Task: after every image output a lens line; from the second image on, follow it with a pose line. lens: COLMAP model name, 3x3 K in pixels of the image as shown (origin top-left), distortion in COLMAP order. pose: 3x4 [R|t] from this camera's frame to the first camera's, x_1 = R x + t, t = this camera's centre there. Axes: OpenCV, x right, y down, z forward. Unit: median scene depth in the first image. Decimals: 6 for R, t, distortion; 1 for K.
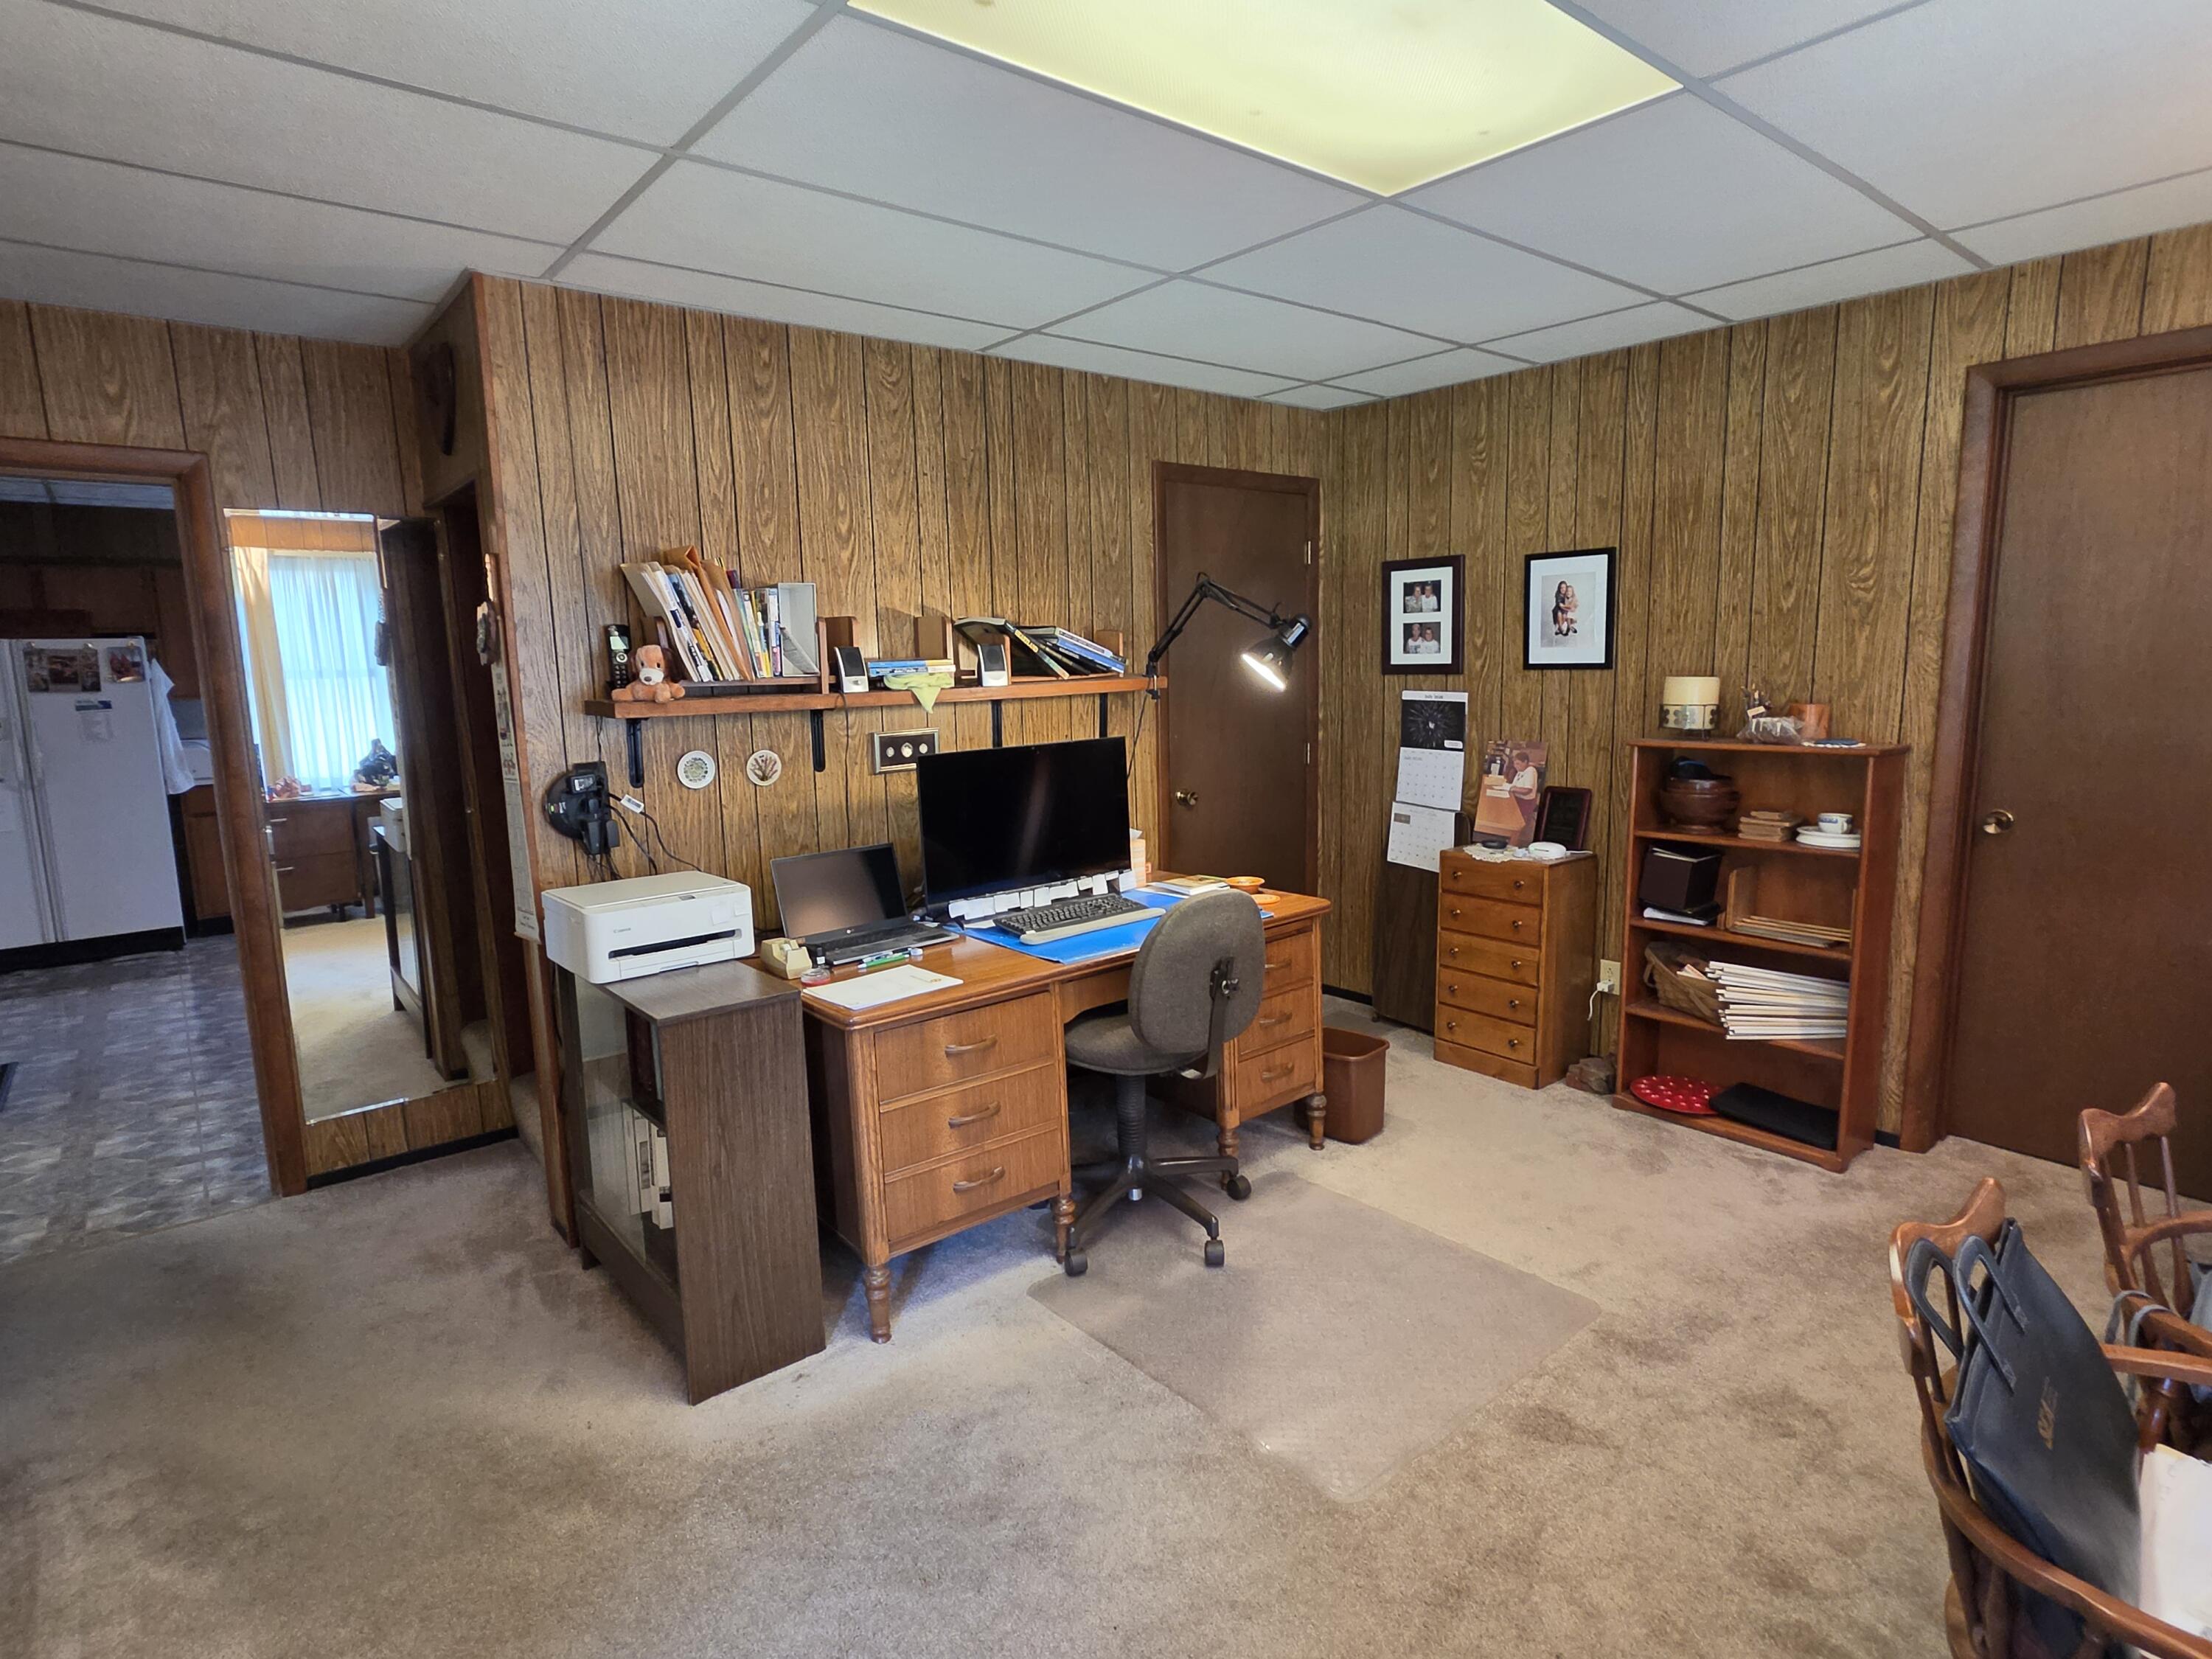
lens RADIAL K [[1172.6, 0, 1106.0], [0, 1172.6, 829.5], [0, 0, 1]] dist [0.000391, 0.000195]
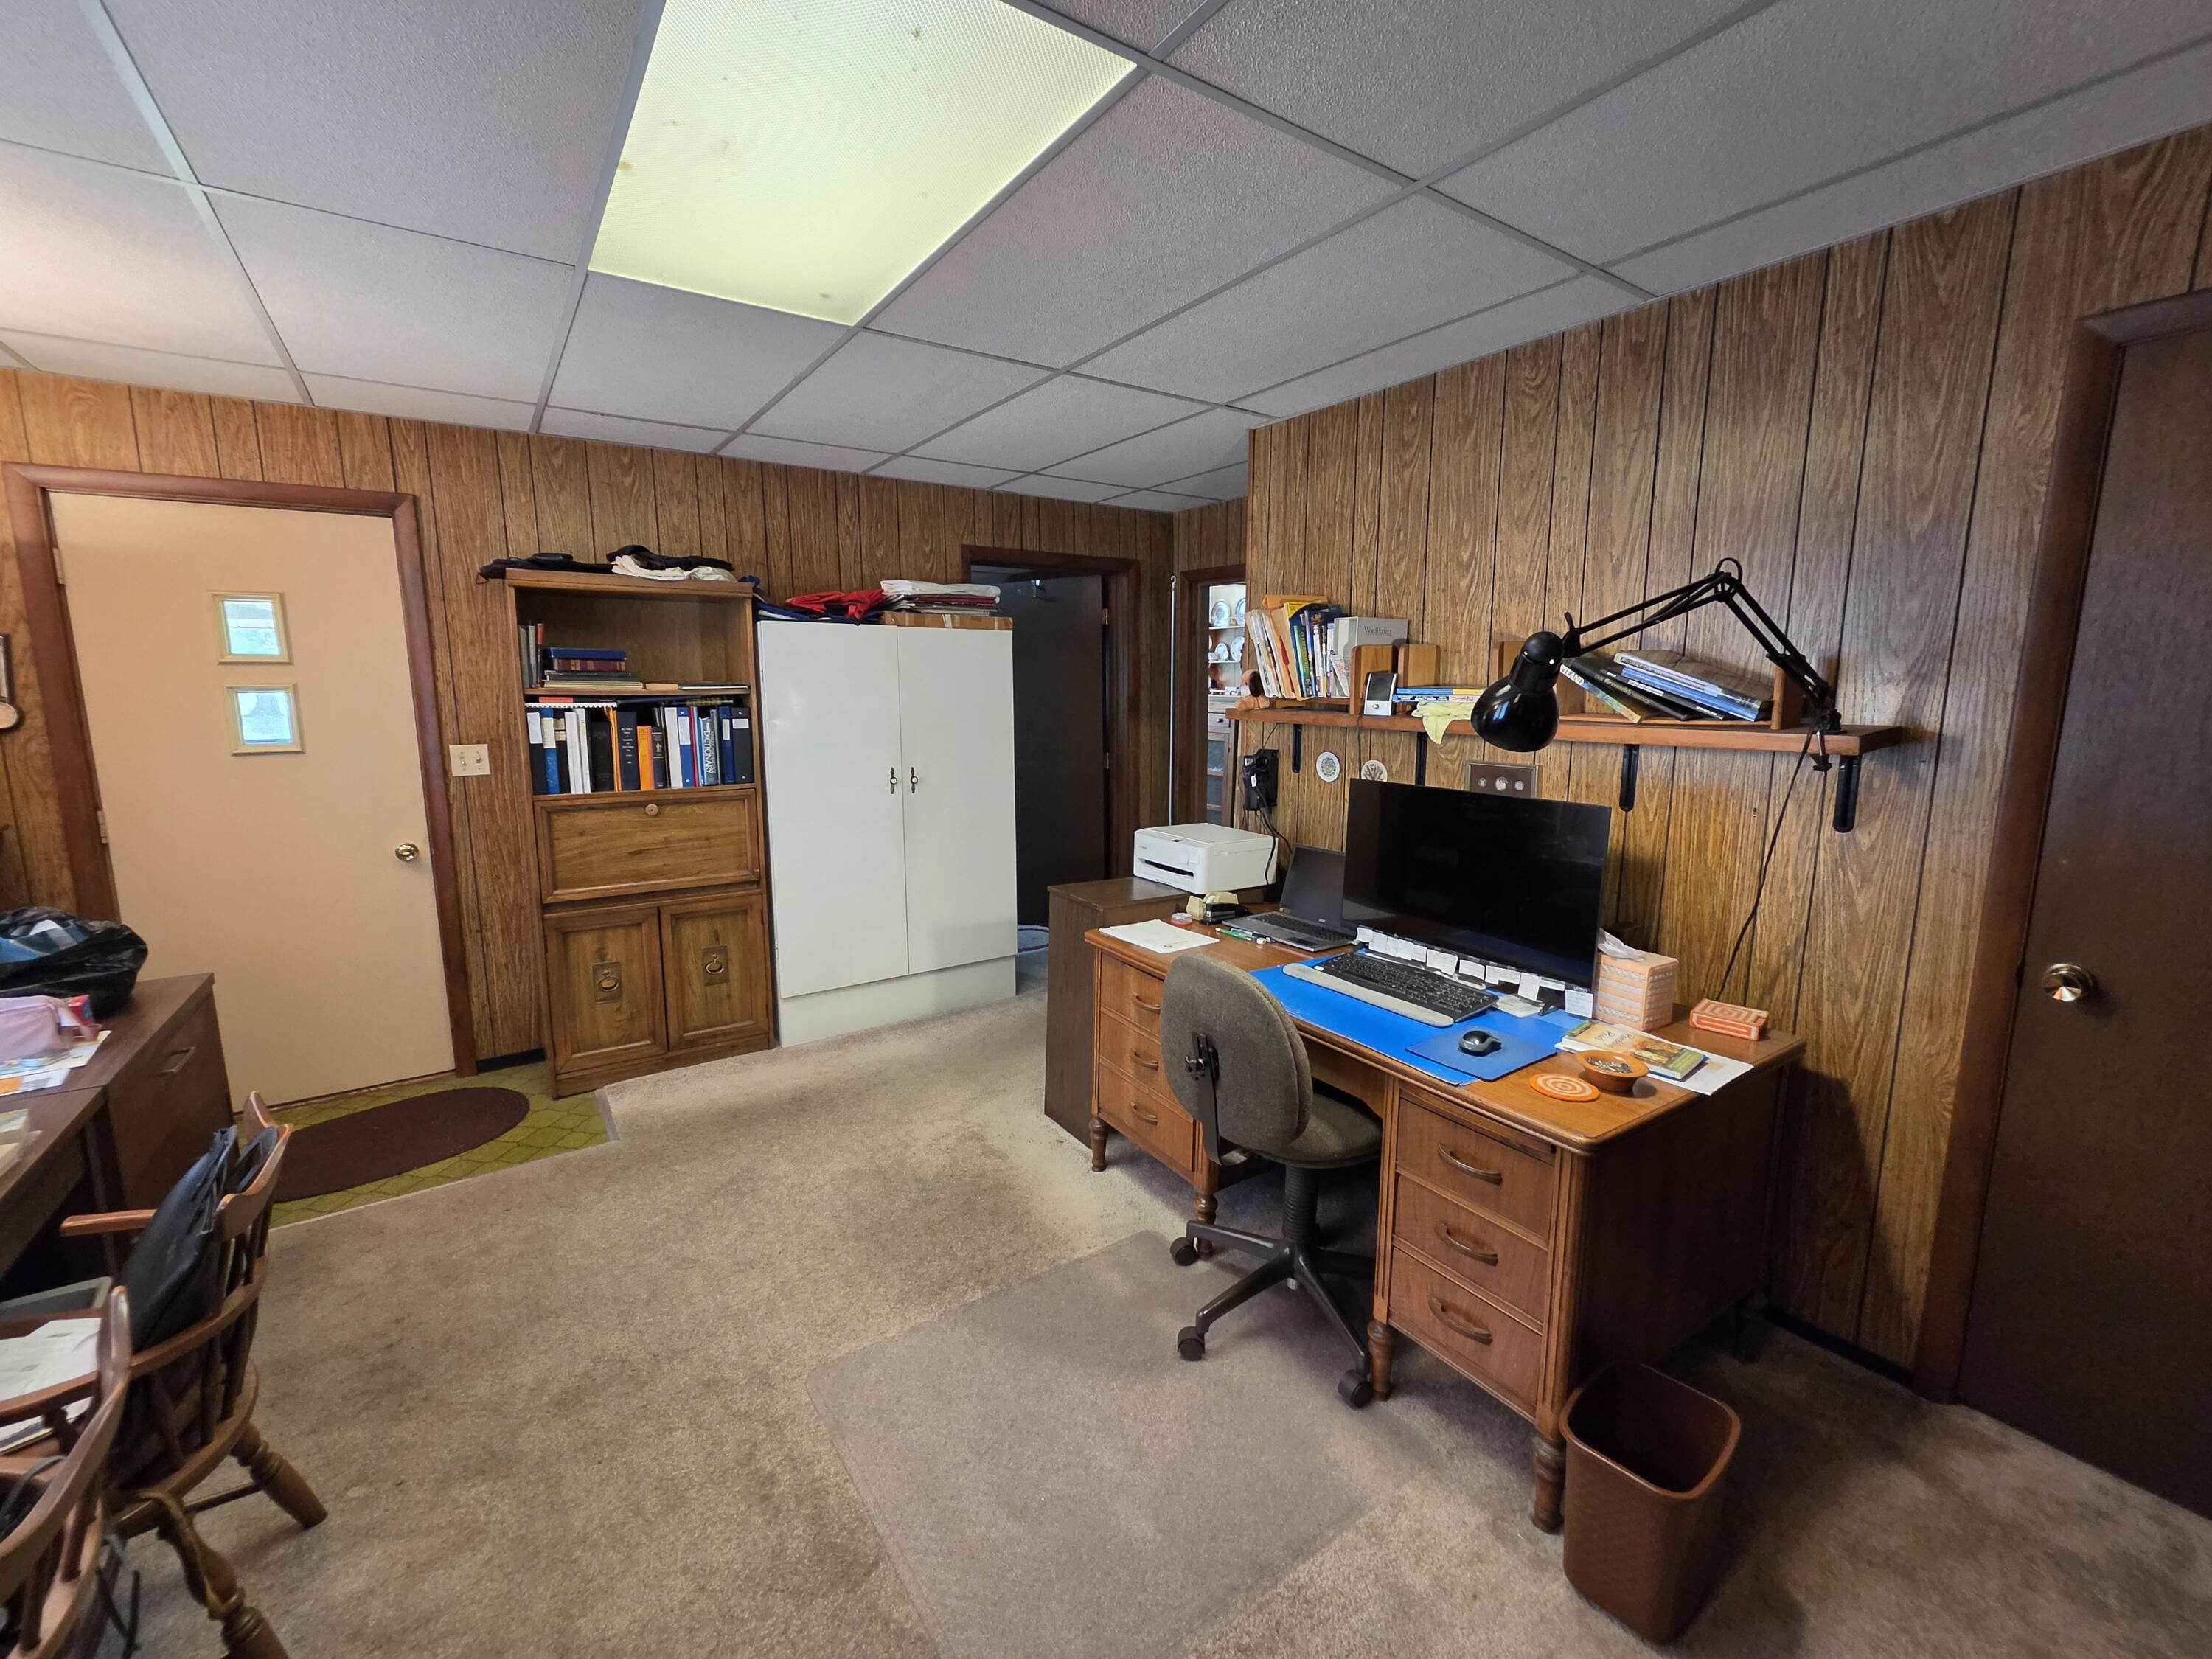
lens RADIAL K [[917.5, 0, 1106.0], [0, 917.5, 829.5], [0, 0, 1]] dist [-0.002197, -0.000169]
pose [[-0.093973, 0.183335, -0.978549, 0.626331], [-0.158710, 0.967570, 0.196519, -0.134879], [0.982843, 0.173772, -0.061828, 0.785995]]
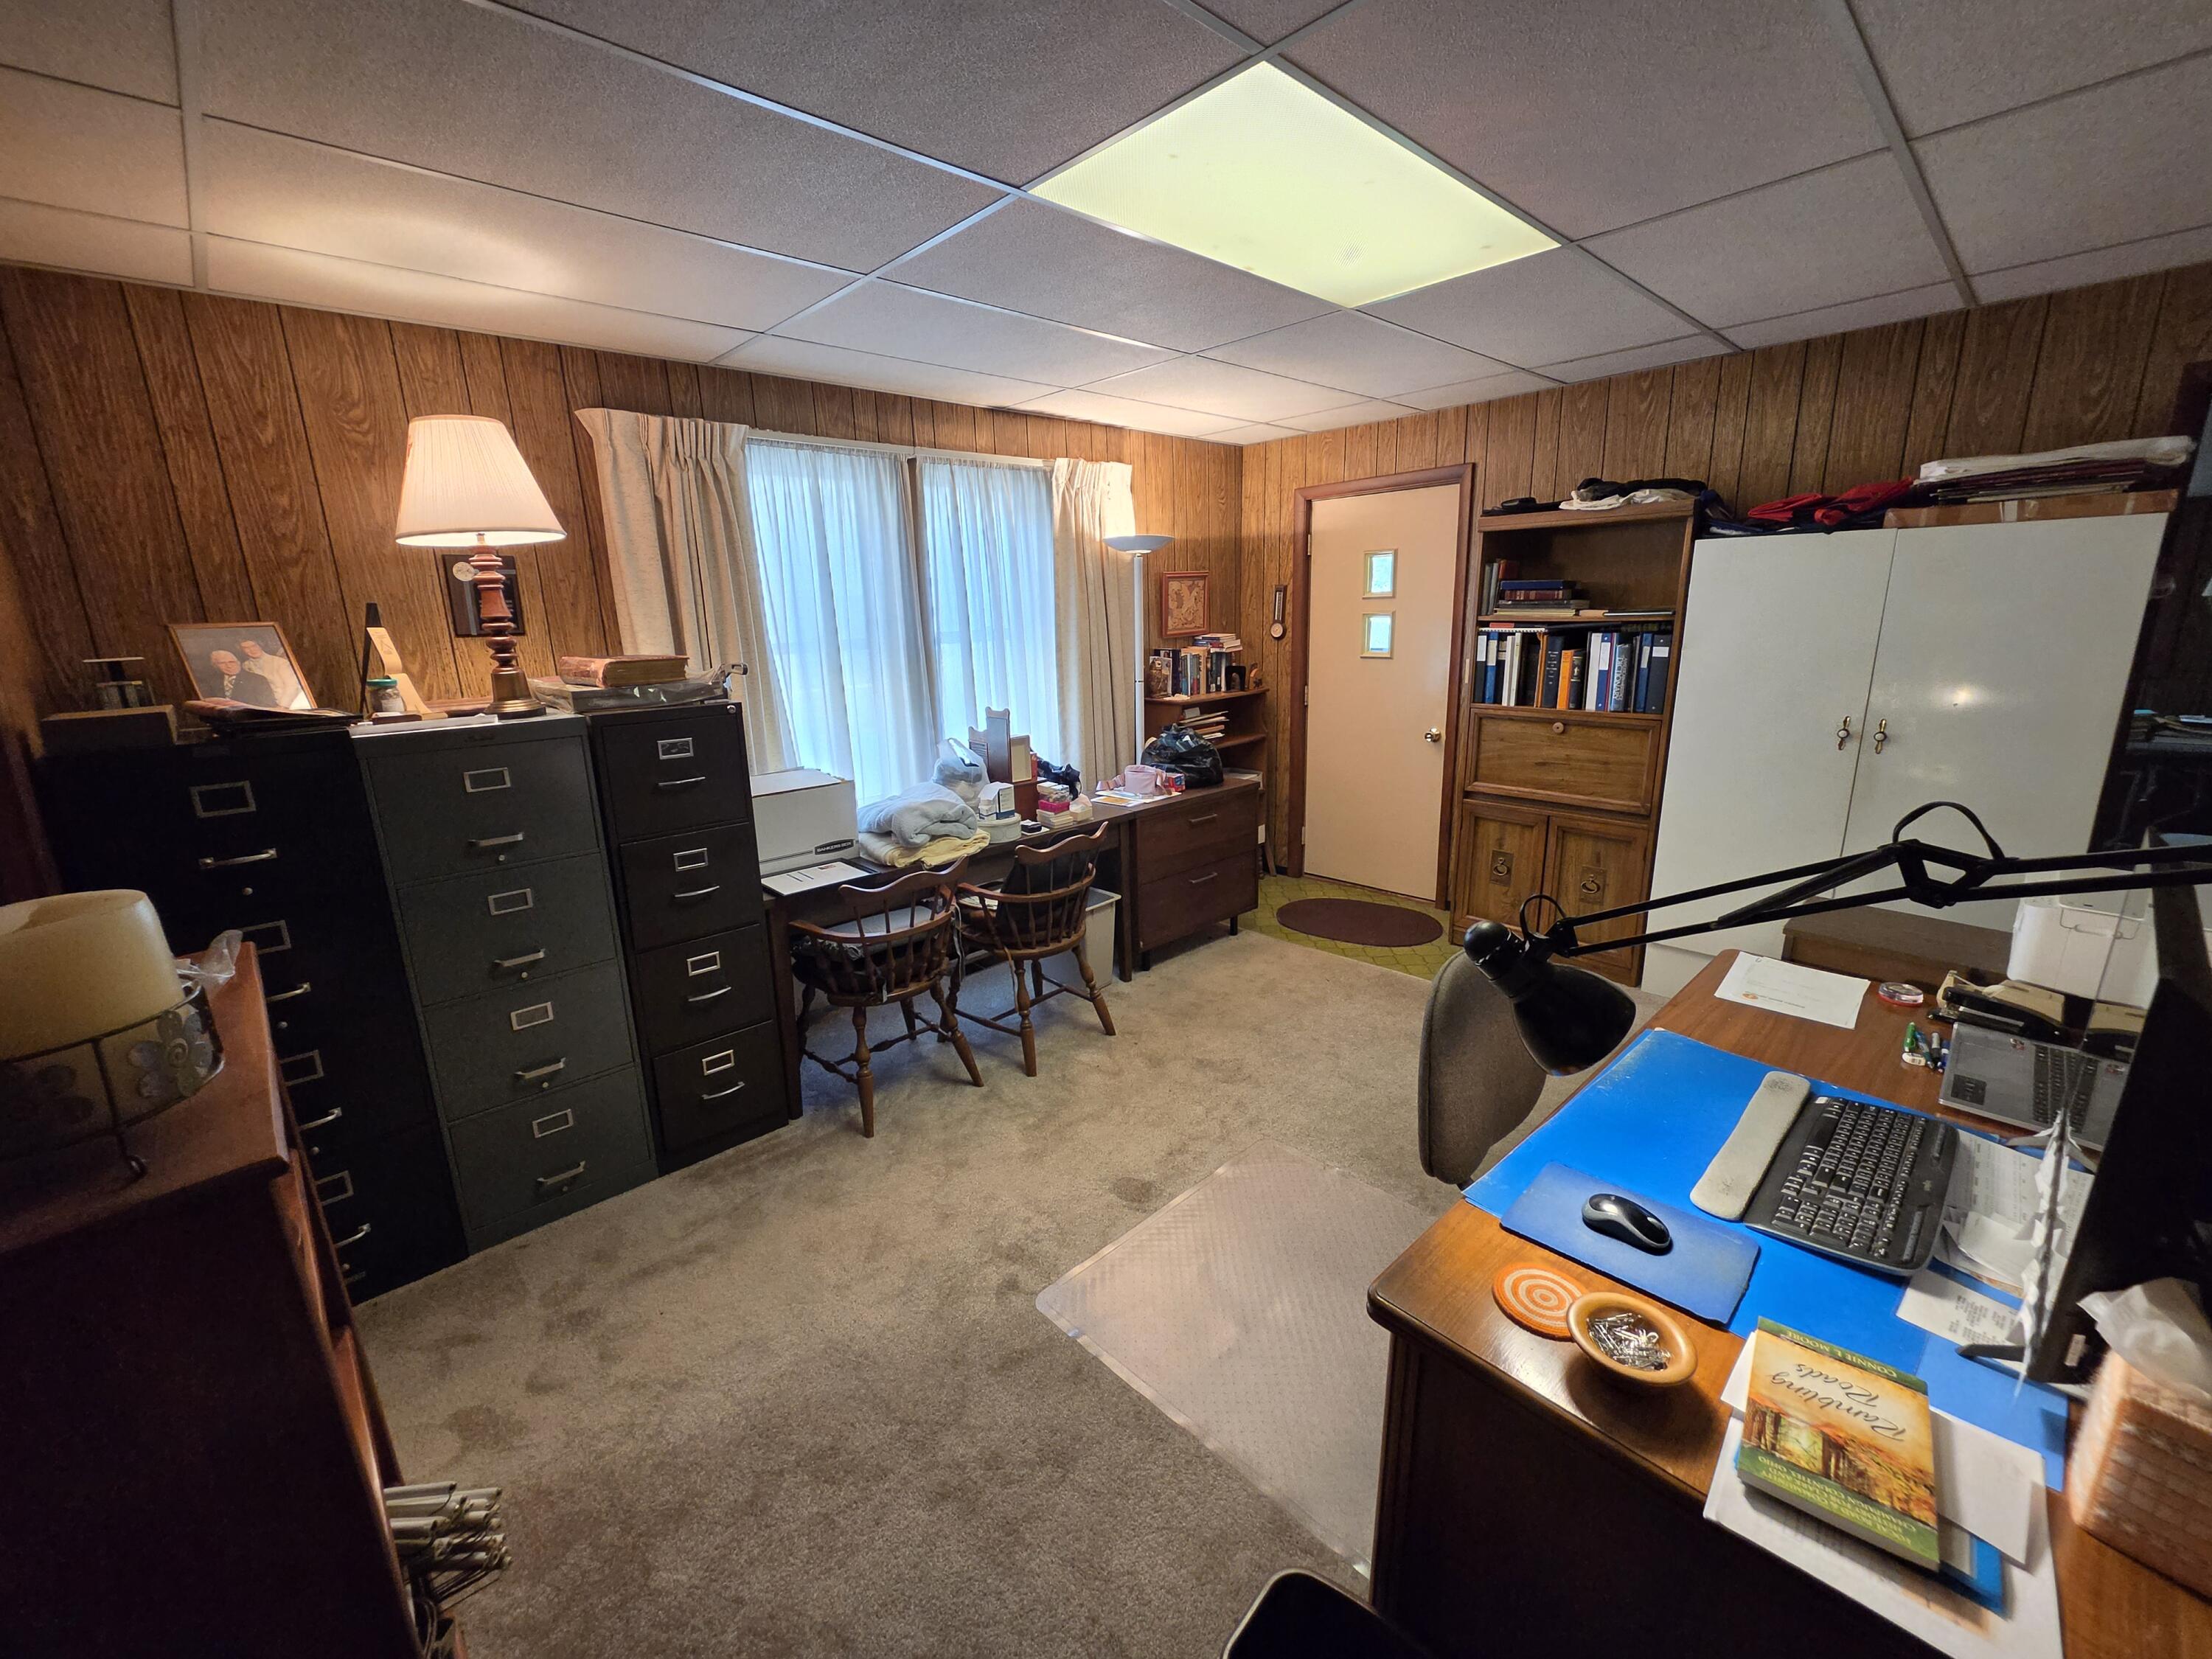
lens RADIAL K [[913.6, 0, 1106.0], [0, 913.6, 829.5], [0, 0, 1]] dist [0.016984, -0.000126]
pose [[-0.996689, 0.063182, -0.051177, 0.287052], [0.037886, 0.917794, 0.395245, -0.225067], [0.071942, 0.391997, -0.917149, 1.258757]]
